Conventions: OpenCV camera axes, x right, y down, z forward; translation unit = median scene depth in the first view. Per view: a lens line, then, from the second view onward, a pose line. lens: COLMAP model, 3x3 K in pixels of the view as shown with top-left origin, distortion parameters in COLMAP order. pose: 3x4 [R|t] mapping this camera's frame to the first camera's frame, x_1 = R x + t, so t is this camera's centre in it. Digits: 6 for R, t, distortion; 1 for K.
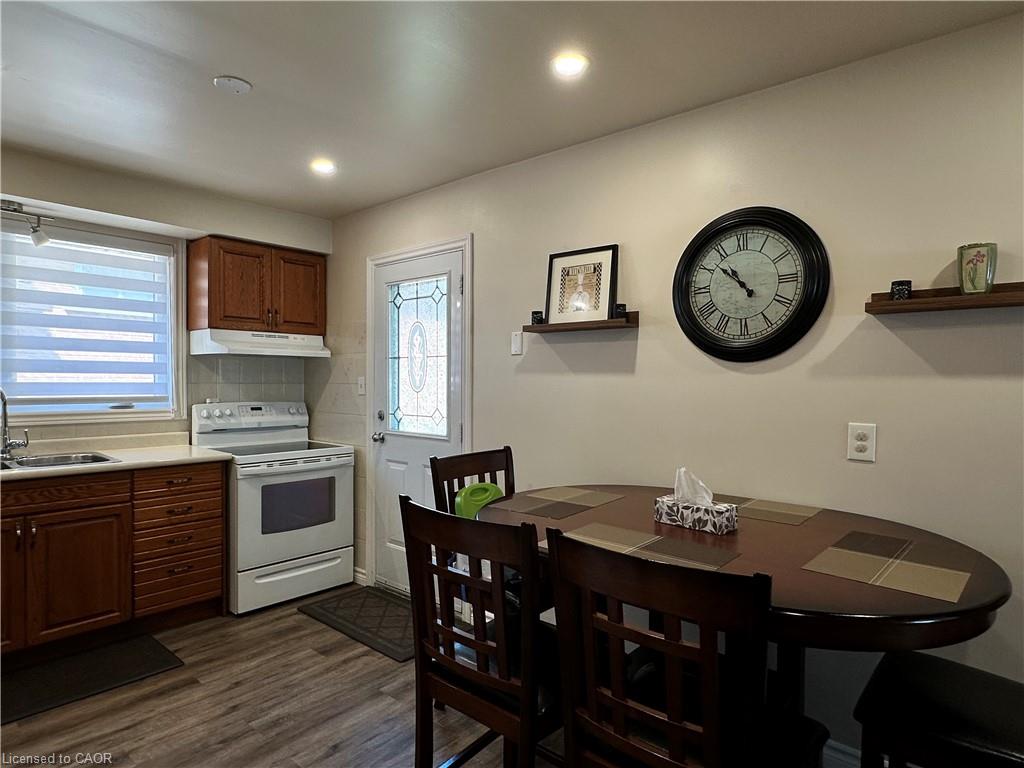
lens RADIAL K [[586.0, 0, 511.3], [0, 586.0, 387.7], [0, 0, 1]] dist [-0.023372, 0.001148]
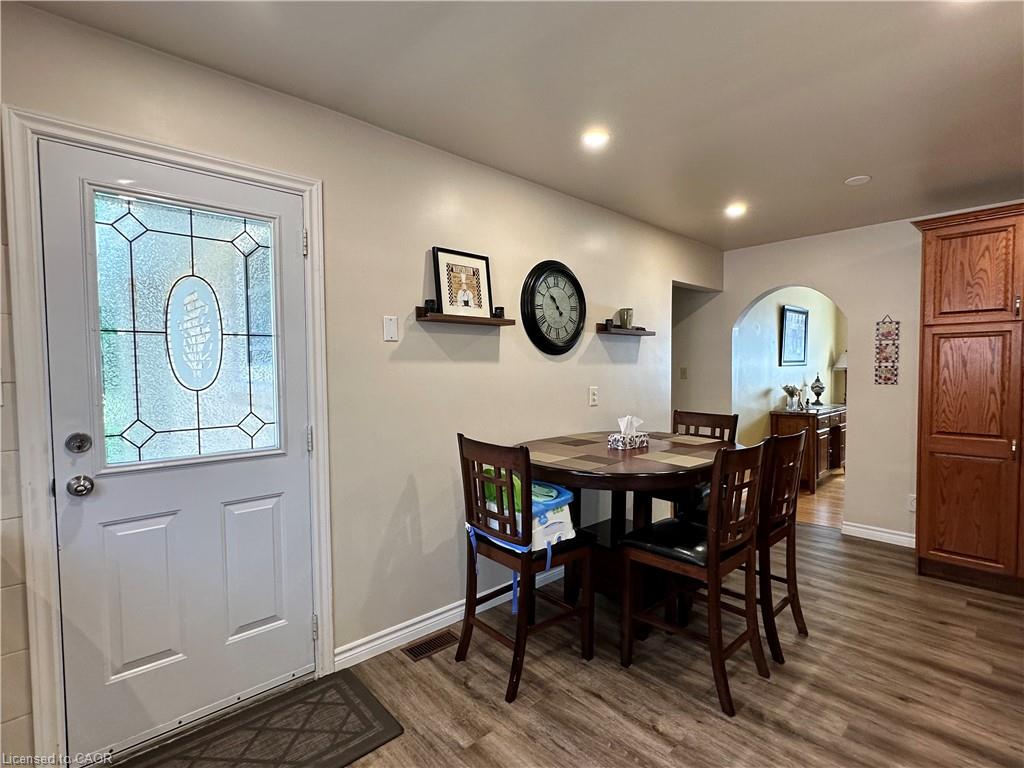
lens RADIAL K [[501.6, 0, 514.9], [0, 501.6, 384.8], [0, 0, 1]] dist [-0.002884, -0.000949]
pose [[0.101394, -0.047629, 0.993706, -0.923275], [0.016453, 0.998797, 0.046194, -0.024496], [-0.994710, 0.011666, 0.102055, 0.877308]]
